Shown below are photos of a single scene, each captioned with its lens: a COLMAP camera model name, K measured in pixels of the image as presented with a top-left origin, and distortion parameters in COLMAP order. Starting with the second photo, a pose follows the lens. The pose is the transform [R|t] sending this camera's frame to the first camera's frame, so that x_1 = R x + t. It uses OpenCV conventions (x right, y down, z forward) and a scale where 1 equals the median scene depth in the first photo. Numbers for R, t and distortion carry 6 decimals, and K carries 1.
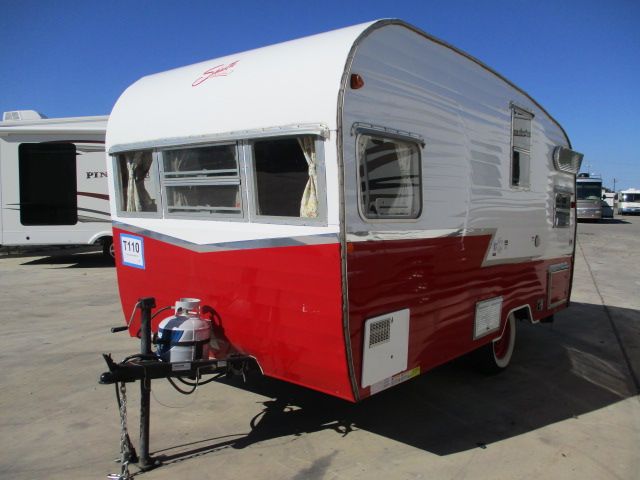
lens RADIAL K [[531.4, 0, 320.7], [0, 531.4, 242.8], [0, 0, 1]] dist [-0.030984, 0.007962]
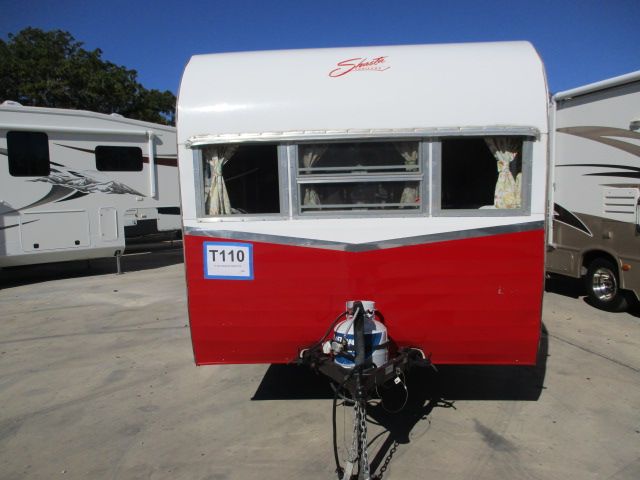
lens RADIAL K [[531.4, 0, 321.0], [0, 531.4, 239.9], [0, 0, 1]] dist [-0.030984, 0.007962]
pose [[0.824071, -0.065878, 0.562643, -0.782474], [0.073287, 0.997266, 0.009427, -0.016587], [-0.561726, 0.033466, 0.826646, 0.232666]]
